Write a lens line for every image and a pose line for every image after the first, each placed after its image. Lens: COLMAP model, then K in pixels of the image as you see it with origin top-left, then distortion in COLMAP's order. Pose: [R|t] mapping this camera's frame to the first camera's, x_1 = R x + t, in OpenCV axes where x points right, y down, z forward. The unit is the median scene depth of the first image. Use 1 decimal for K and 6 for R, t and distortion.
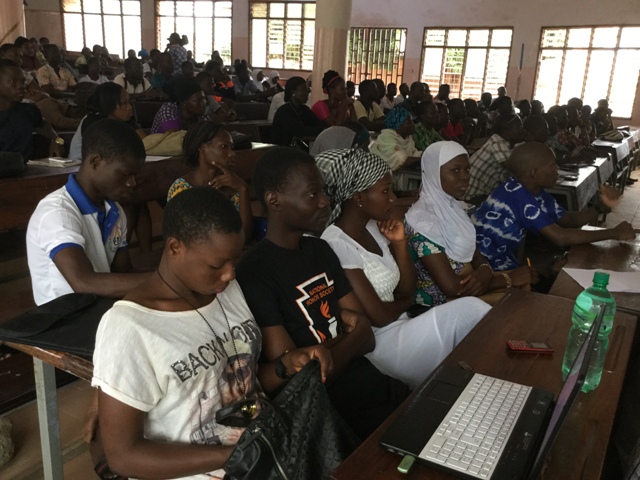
lens RADIAL K [[579.8, 0, 316.7], [0, 579.8, 241.1], [0, 0, 1]] dist [0.085970, -0.172996]
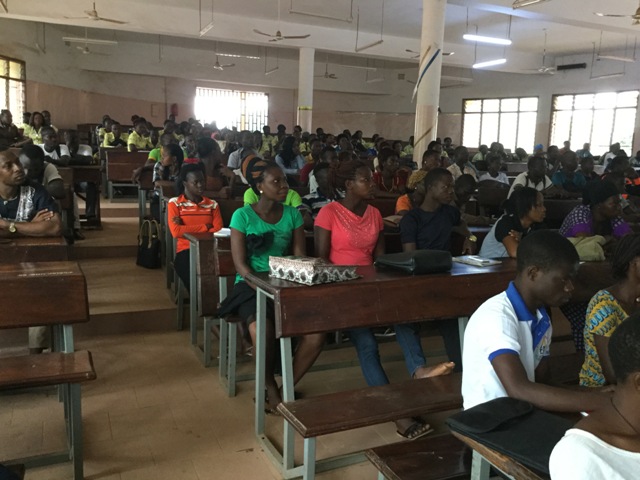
lens RADIAL K [[579.8, 0, 316.7], [0, 579.8, 241.1], [0, 0, 1]] dist [0.085970, -0.172996]
pose [[0.814495, 0.064892, -0.576530, -0.045249], [-0.148731, 0.983871, -0.099380, -0.013554], [0.560782, 0.166692, 0.811010, -0.043452]]
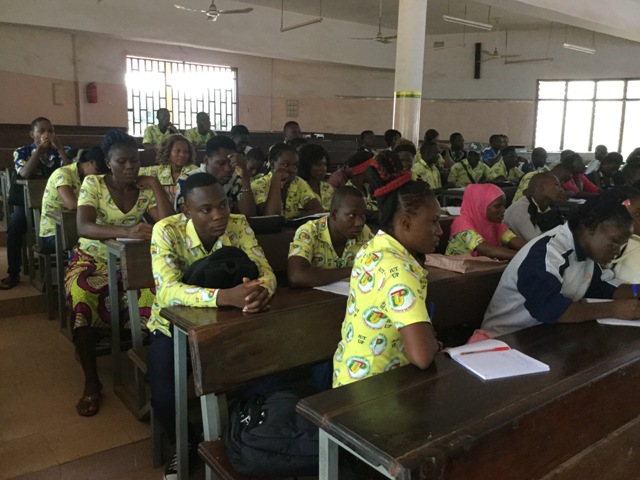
lens RADIAL K [[567.5, 0, 320.0], [0, 567.5, 240.0], [0, 0, 1]] dist [0.077381, -0.147246]
pose [[0.932038, 0.035528, -0.360614, -2.073343], [-0.072930, 0.993209, -0.090643, -0.571867], [0.354945, 0.110782, 0.928300, 1.041293]]
